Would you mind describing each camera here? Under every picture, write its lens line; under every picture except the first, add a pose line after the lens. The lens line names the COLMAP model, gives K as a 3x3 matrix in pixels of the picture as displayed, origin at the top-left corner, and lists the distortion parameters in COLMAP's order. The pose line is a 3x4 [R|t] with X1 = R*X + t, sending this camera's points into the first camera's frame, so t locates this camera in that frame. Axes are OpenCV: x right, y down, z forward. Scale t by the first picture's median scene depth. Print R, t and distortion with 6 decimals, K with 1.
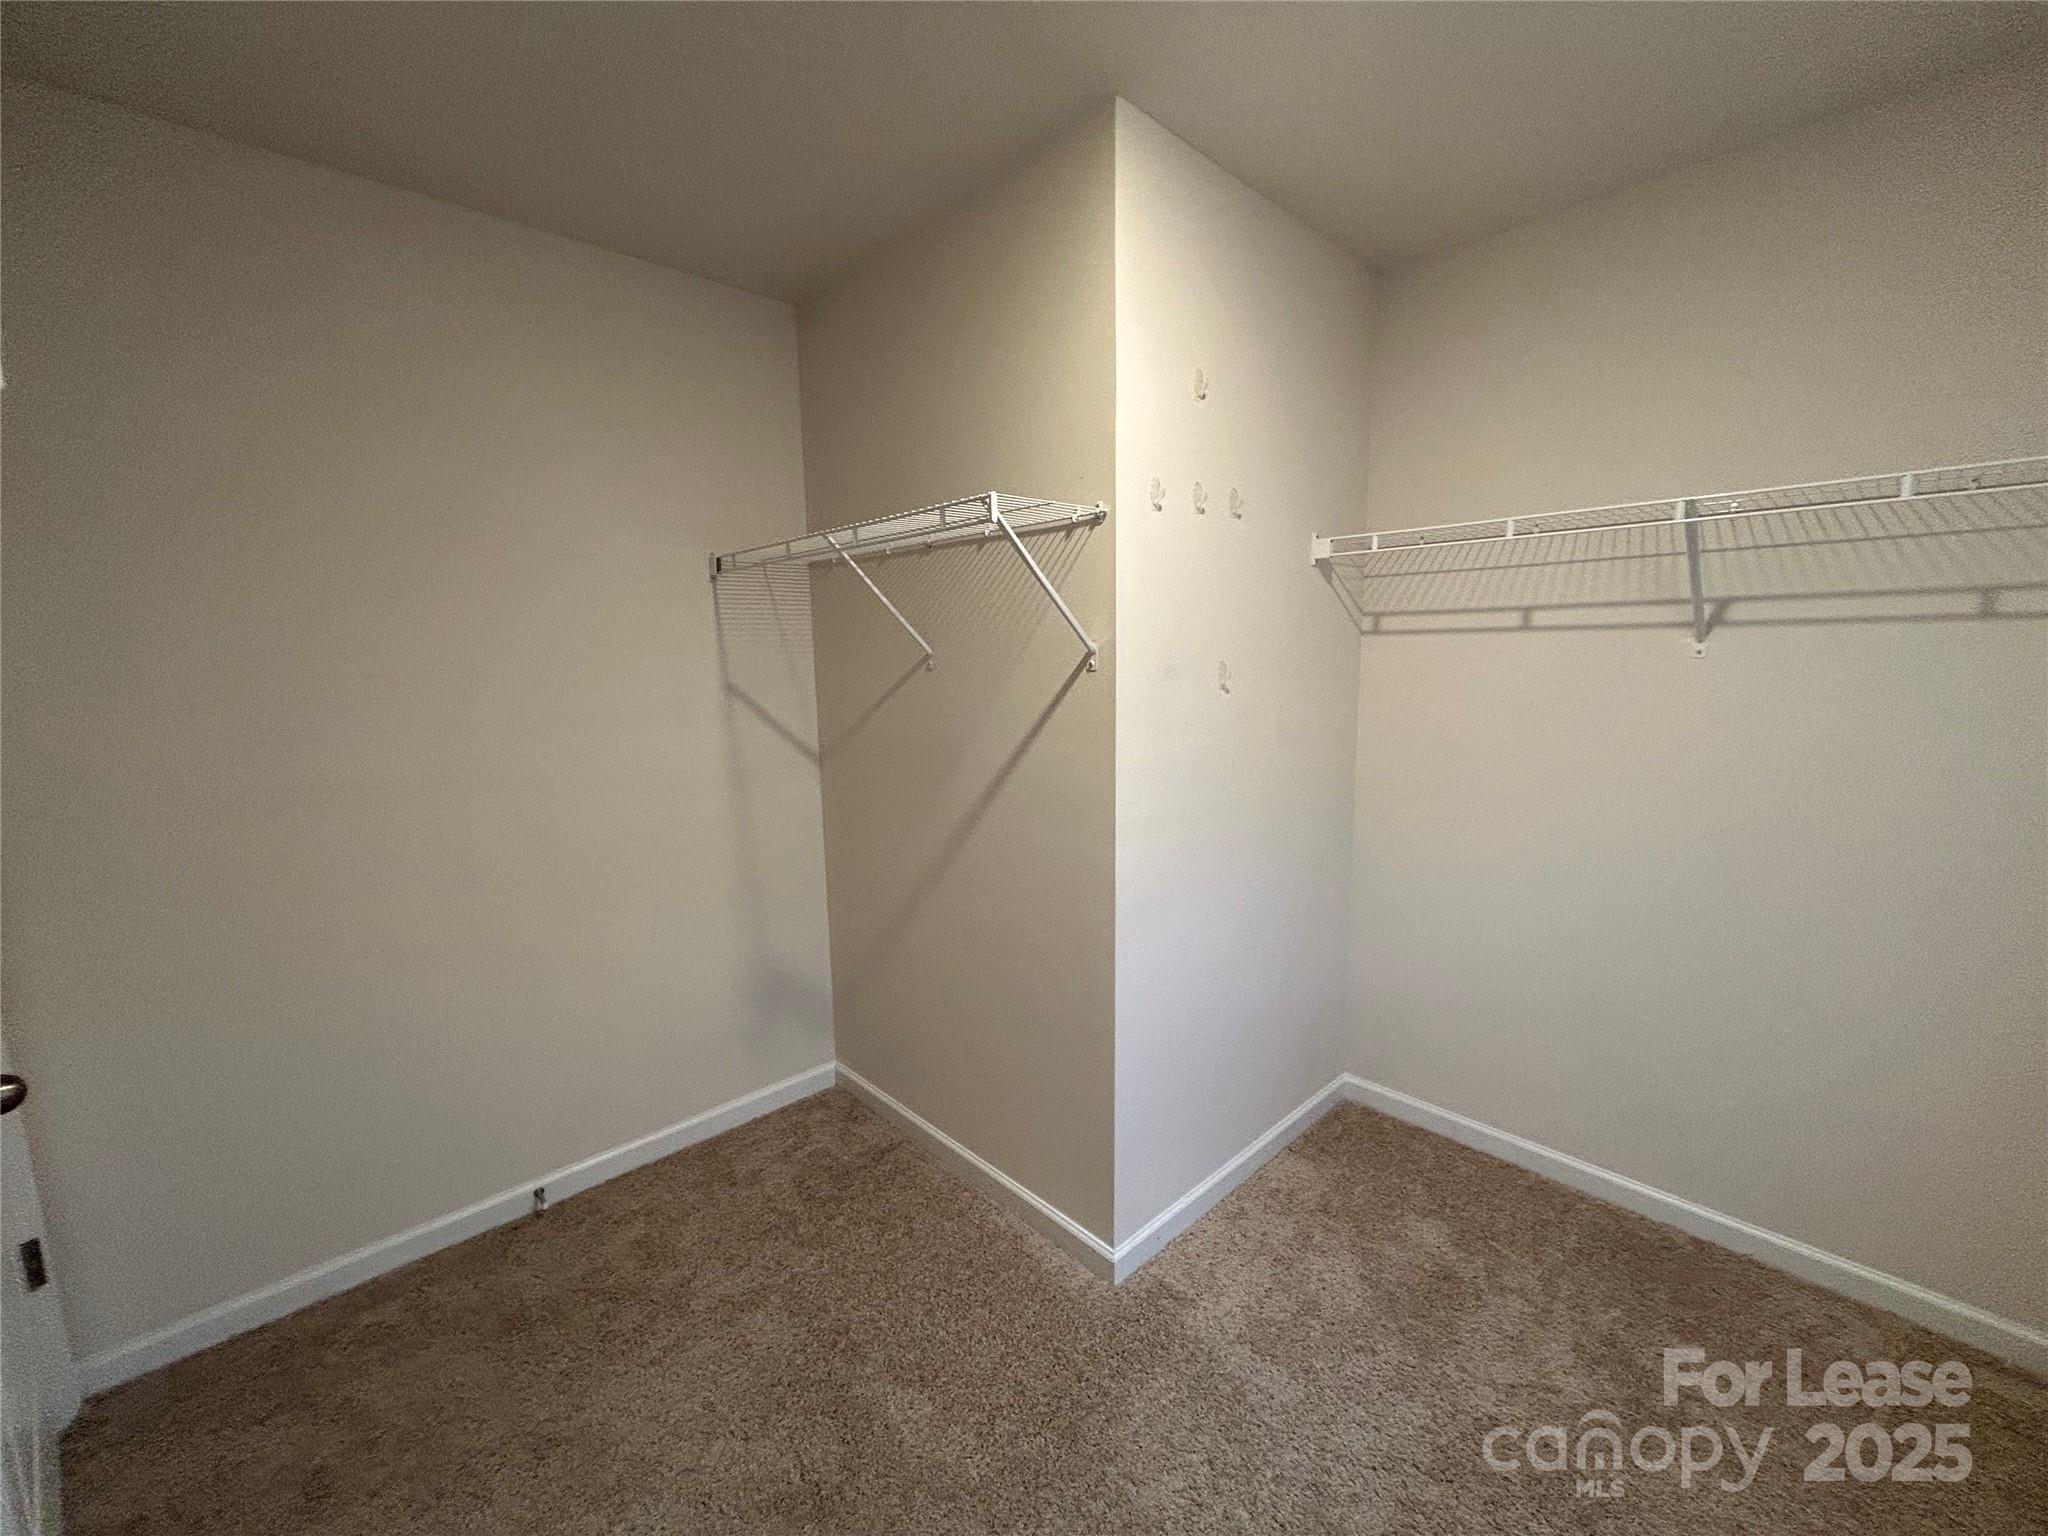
lens RADIAL K [[820.1, 0, 1018.2], [0, 820.1, 768.2], [0, 0, 1]] dist [0.000545, -0.000131]
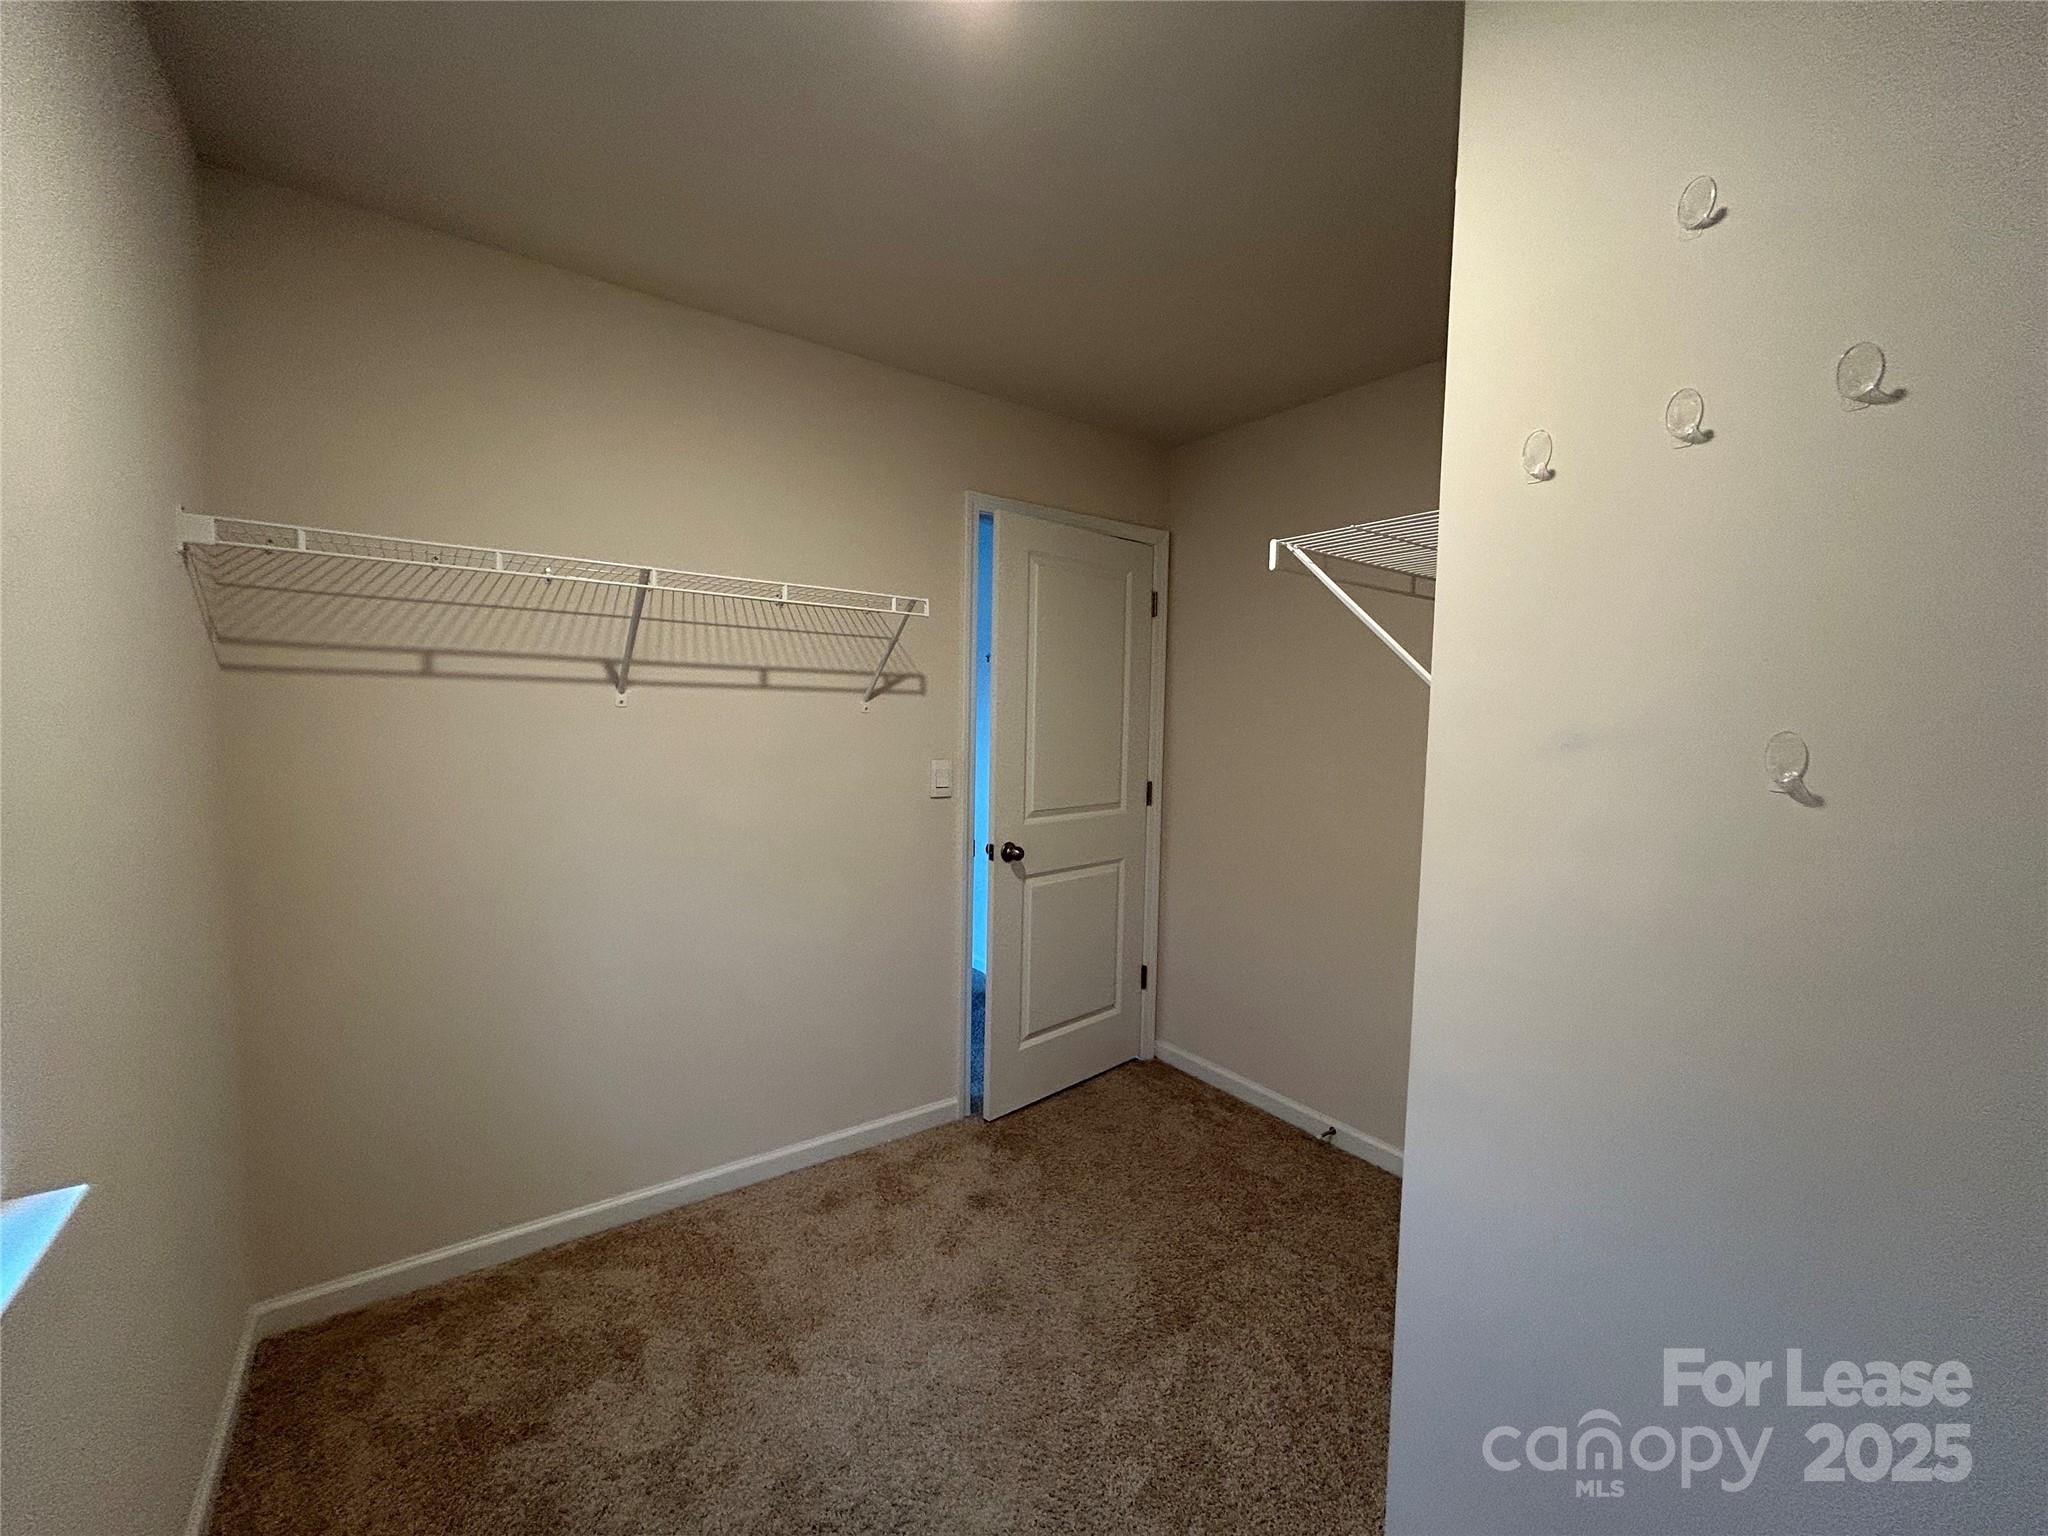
lens RADIAL K [[820.1, 0, 1018.2], [0, 820.1, 768.2], [0, 0, 1]] dist [0.000545, -0.000131]
pose [[0.127416, -0.055960, 0.990270, -0.315788], [0.109603, 0.993087, 0.042016, -0.058187], [-0.985775, 0.103183, 0.132668, 0.426618]]
